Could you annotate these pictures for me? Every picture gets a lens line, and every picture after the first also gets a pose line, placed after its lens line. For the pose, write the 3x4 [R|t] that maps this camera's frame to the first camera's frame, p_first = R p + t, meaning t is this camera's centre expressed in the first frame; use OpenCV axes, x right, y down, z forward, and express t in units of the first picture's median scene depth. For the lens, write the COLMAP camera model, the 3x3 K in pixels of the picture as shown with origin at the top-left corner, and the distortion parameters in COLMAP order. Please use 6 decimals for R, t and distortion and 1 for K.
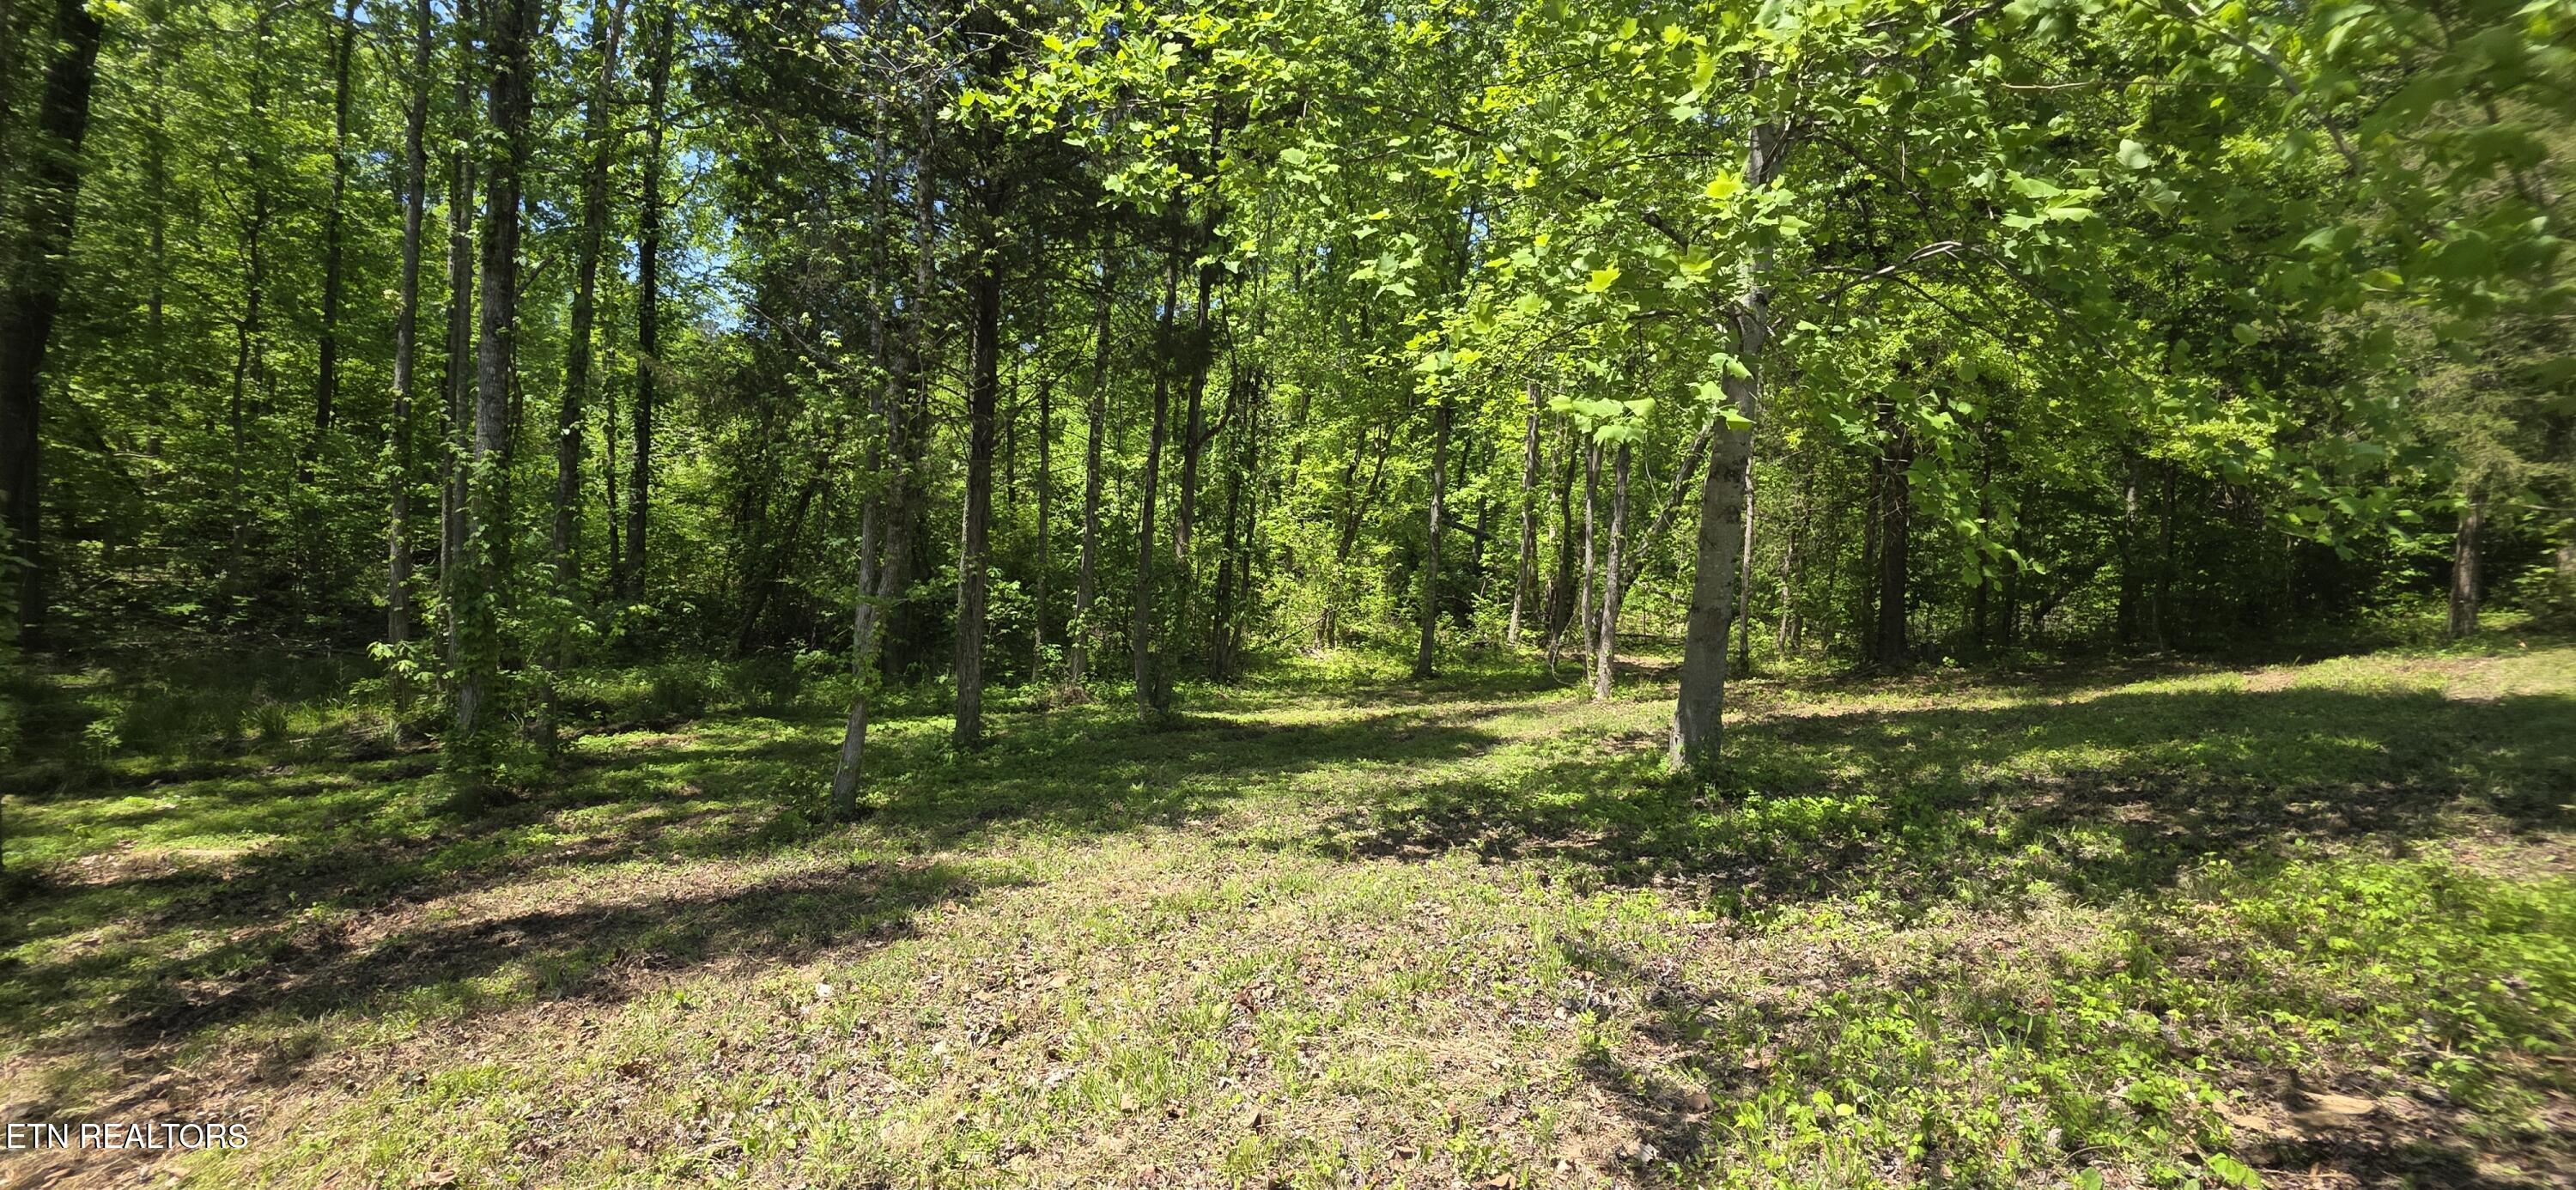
lens RADIAL K [[1036.0, 0, 1295.2], [0, 1036.0, 592.4], [0, 0, 1]] dist [0.001384, -0.000545]
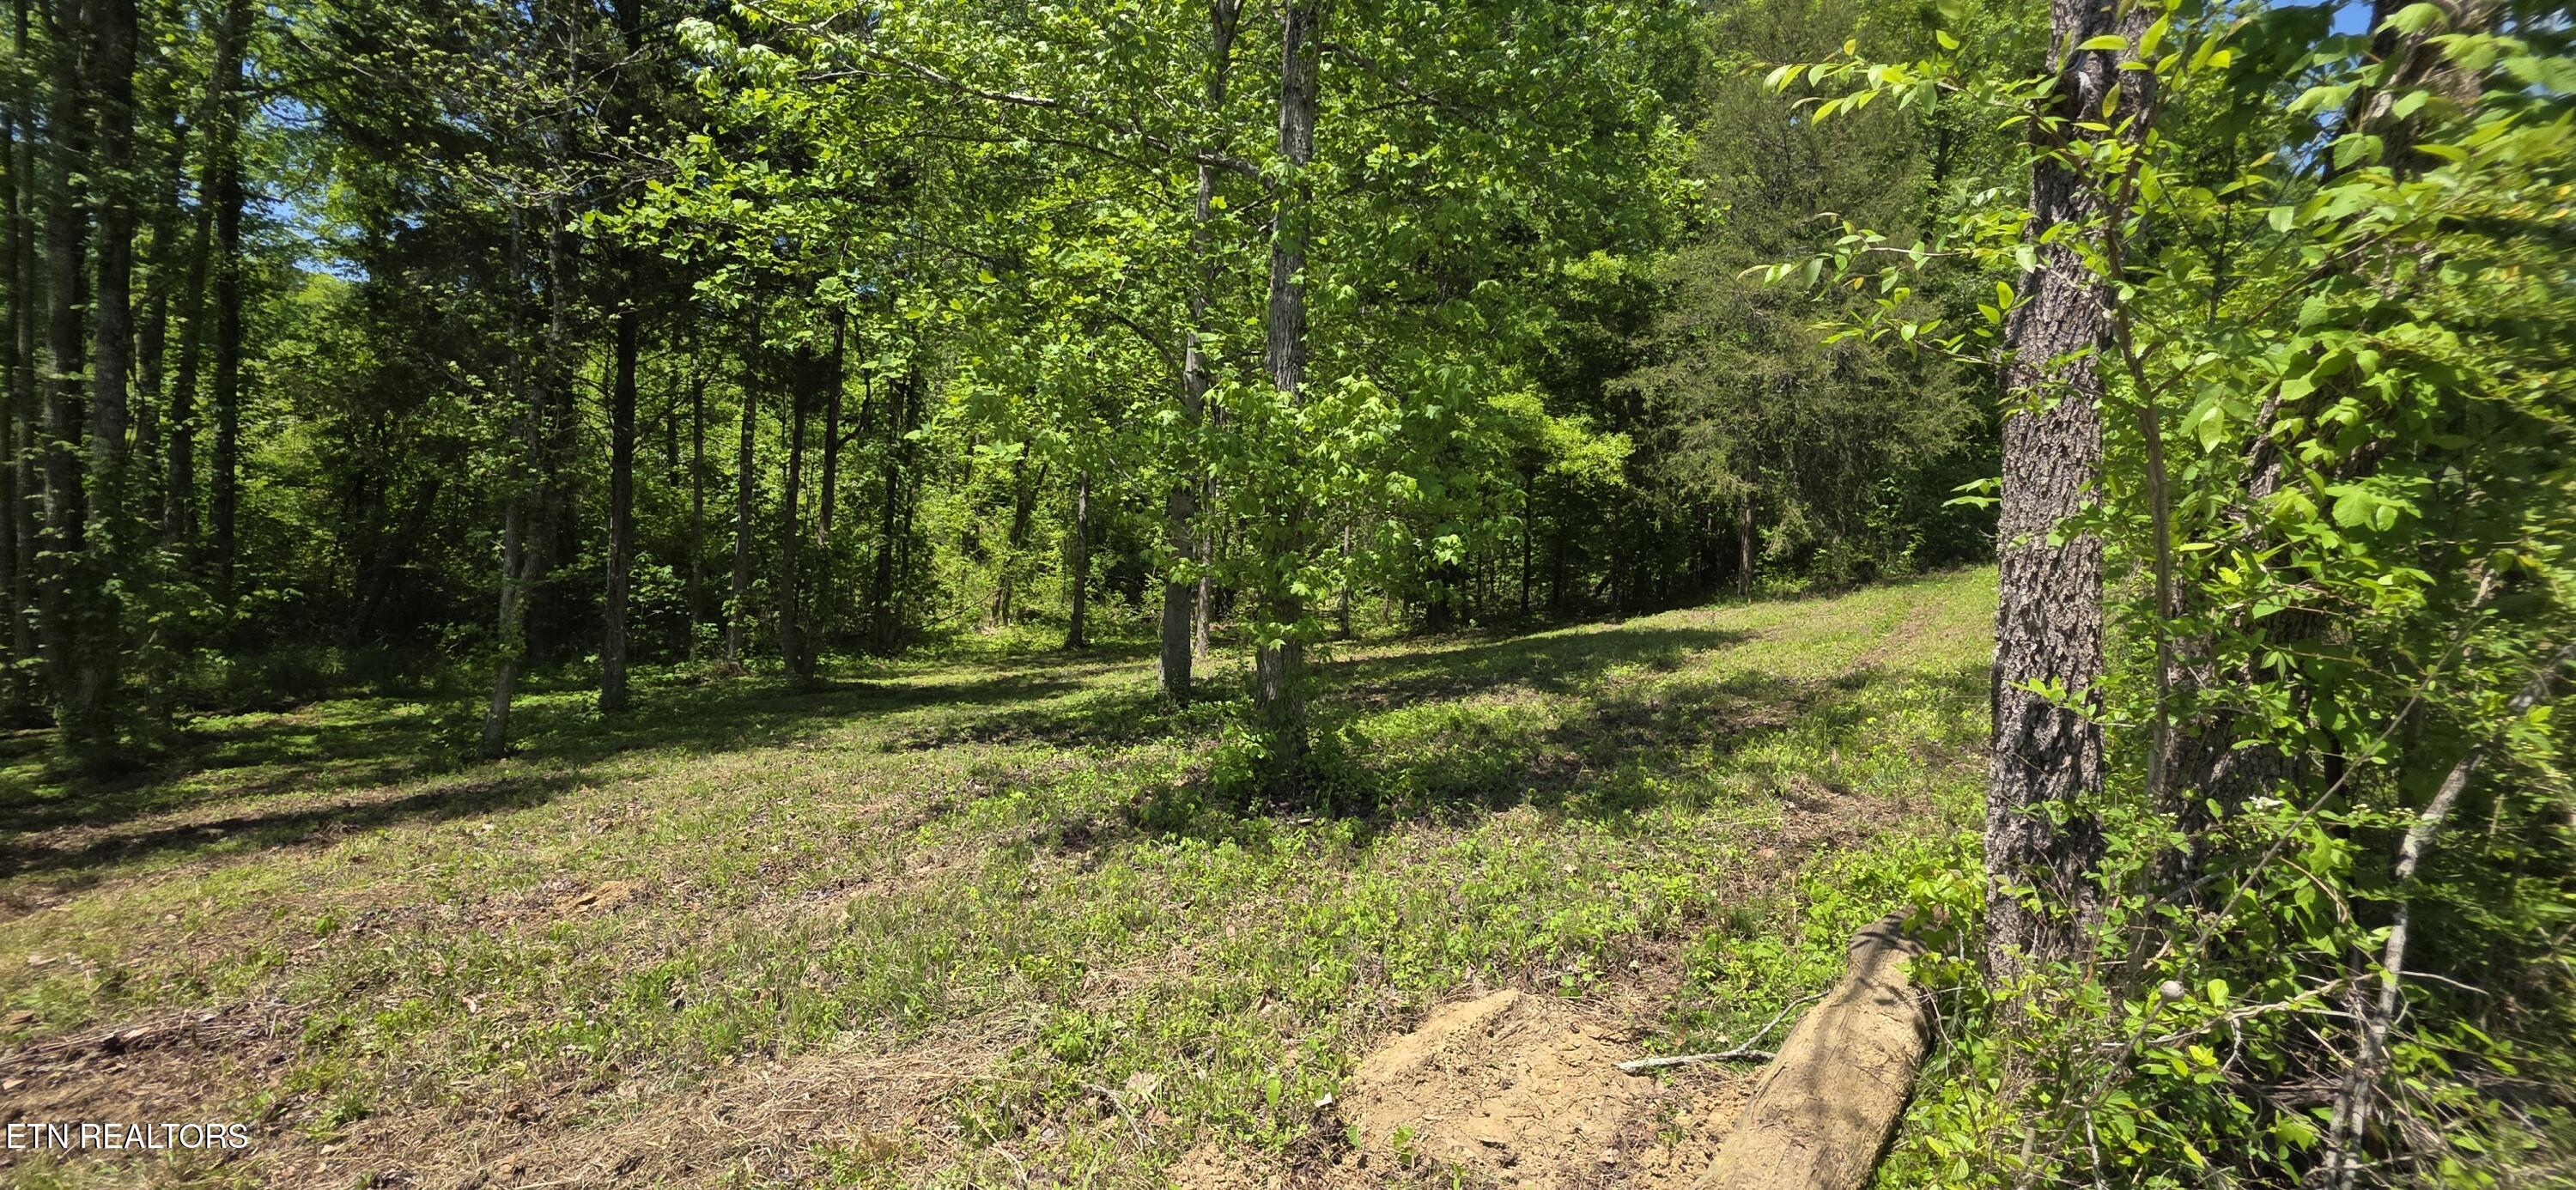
lens RADIAL K [[1036.0, 0, 1295.2], [0, 1036.0, 592.4], [0, 0, 1]] dist [0.001384, -0.000545]
pose [[0.965973, -0.012980, 0.258316, 0.079885], [0.008332, 0.999783, 0.019082, 0.002195], [-0.258507, -0.016280, 0.965872, -0.204129]]
